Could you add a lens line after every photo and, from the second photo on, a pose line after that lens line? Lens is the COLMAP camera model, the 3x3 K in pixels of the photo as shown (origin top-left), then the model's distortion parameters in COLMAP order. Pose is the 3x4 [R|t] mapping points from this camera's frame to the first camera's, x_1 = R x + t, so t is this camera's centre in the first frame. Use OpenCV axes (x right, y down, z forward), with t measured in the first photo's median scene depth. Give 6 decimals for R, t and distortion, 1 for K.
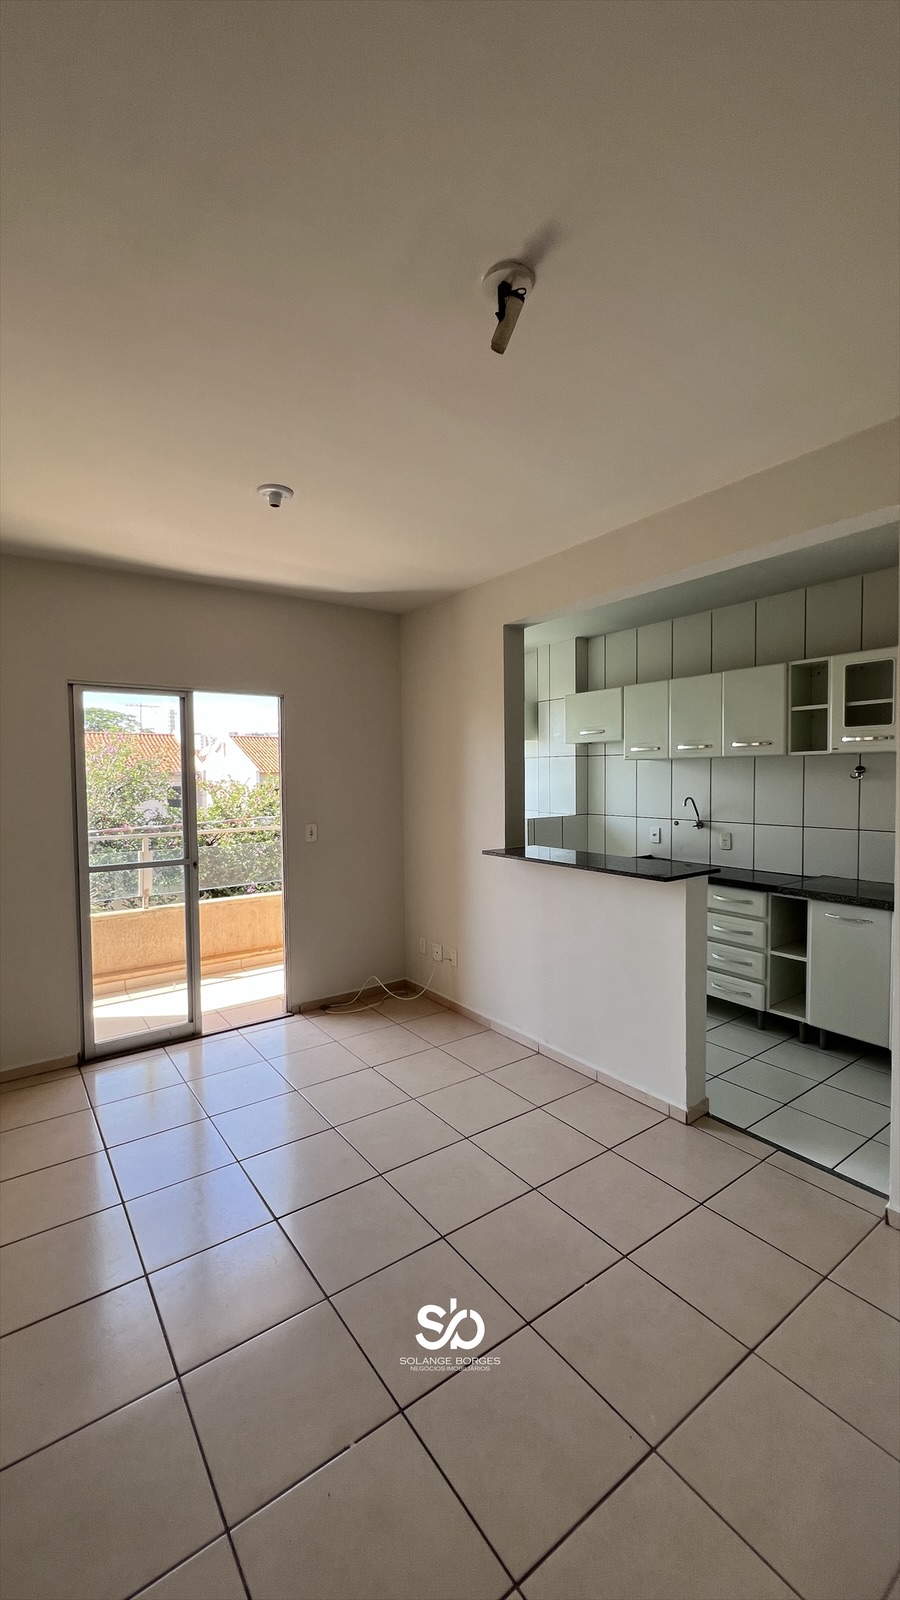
lens RADIAL K [[646.1, 0, 450.0], [0, 646.1, 800.0], [0, 0, 1]] dist [-0.001803, -0.000137]
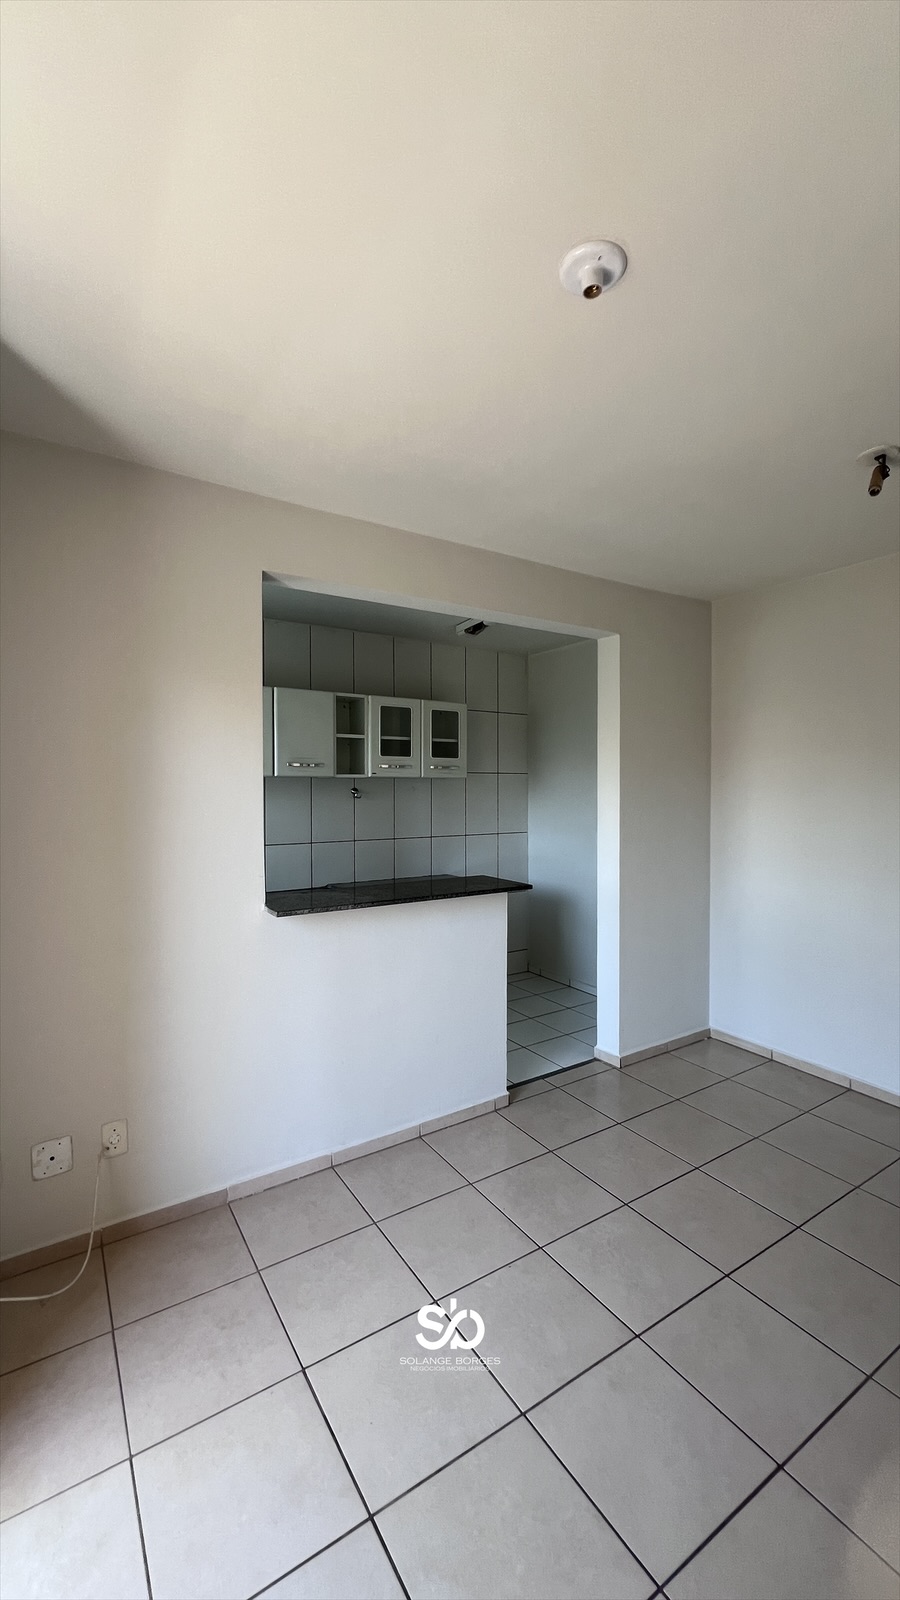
lens RADIAL K [[642.7, 0, 448.6], [0, 642.7, 799.1], [0, 0, 1]] dist [0.001081, 0.000248]
pose [[0.050935, -0.004147, 0.998693, -0.565234], [0.043595, 0.999047, 0.001925, -0.026250], [-0.997750, 0.043440, 0.051067, 0.769864]]
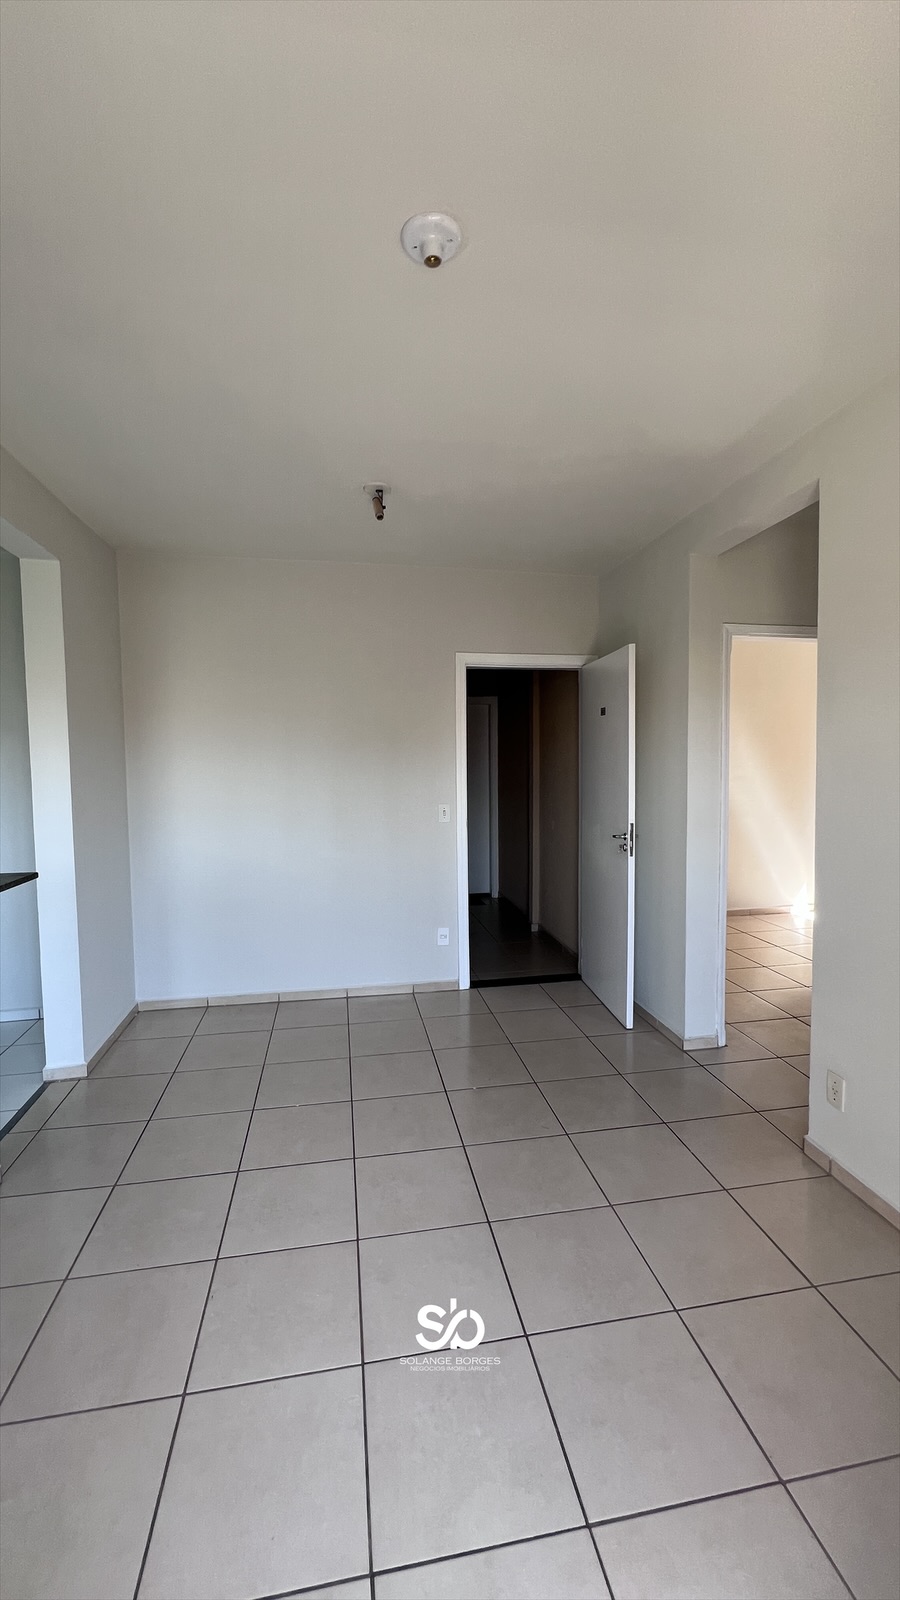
lens RADIAL K [[642.7, 0, 448.6], [0, 642.7, 799.1], [0, 0, 1]] dist [0.001081, 0.000248]
pose [[-0.903257, -0.002634, 0.429092, -0.368960], [0.039522, 0.995220, 0.089305, -0.019862], [-0.427276, 0.097624, -0.898835, 1.078596]]
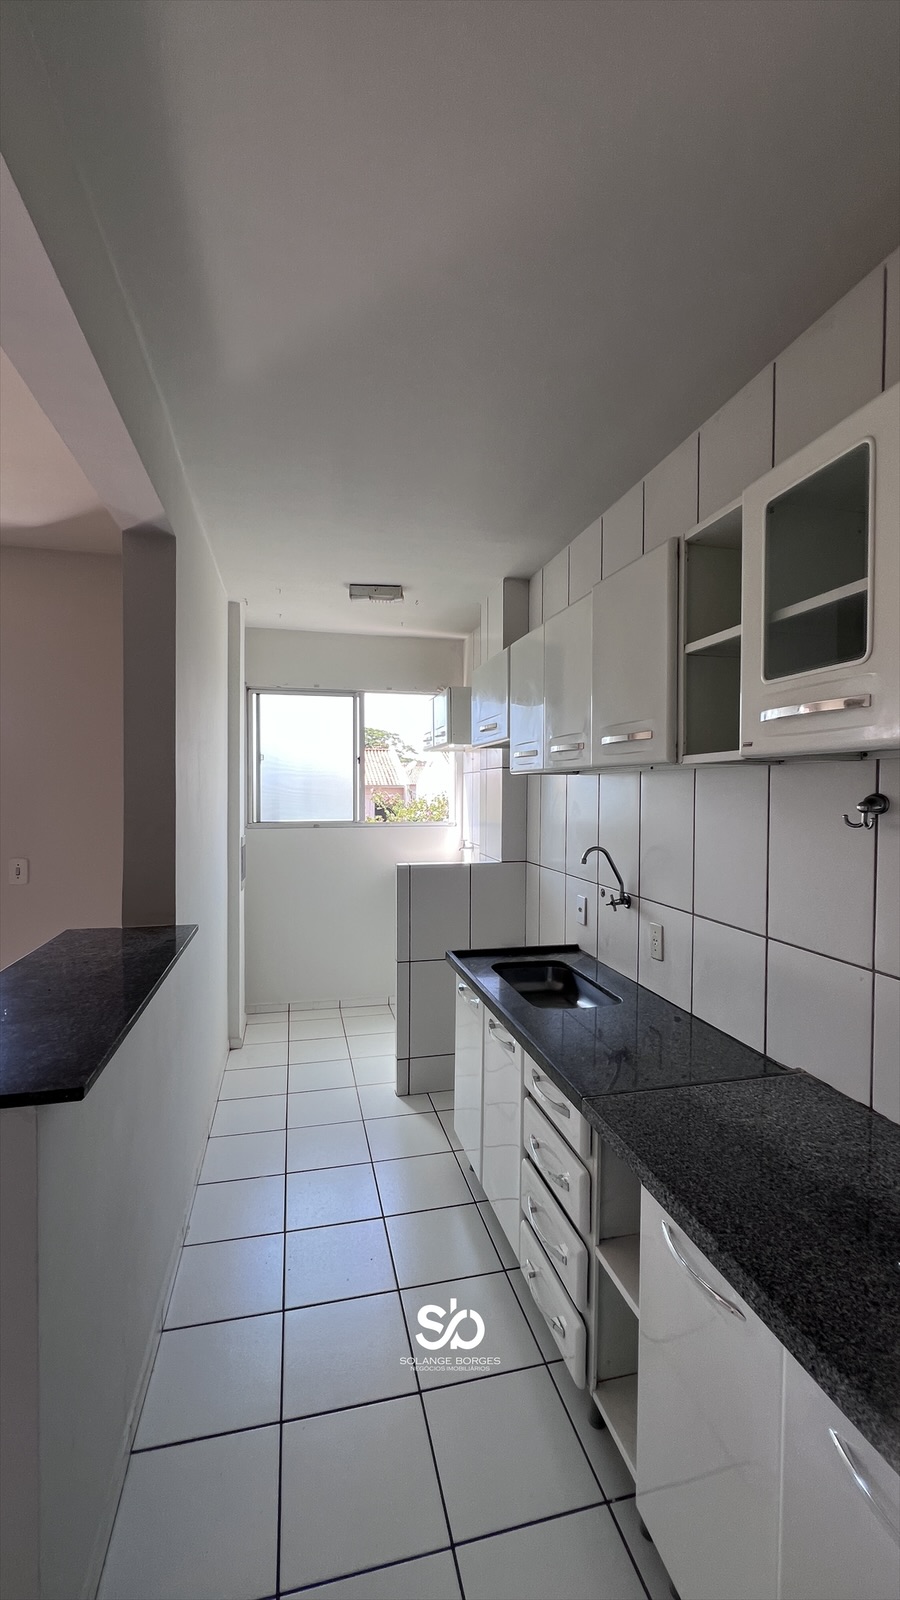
lens RADIAL K [[646.1, 0, 450.0], [0, 646.1, 800.0], [0, 0, 1]] dist [-0.001803, -0.000137]
pose [[0.921853, 0.023772, -0.386810, 0.561683], [-0.032590, 0.999337, -0.016252, -0.035686], [0.386167, 0.027588, 0.922016, 0.583199]]
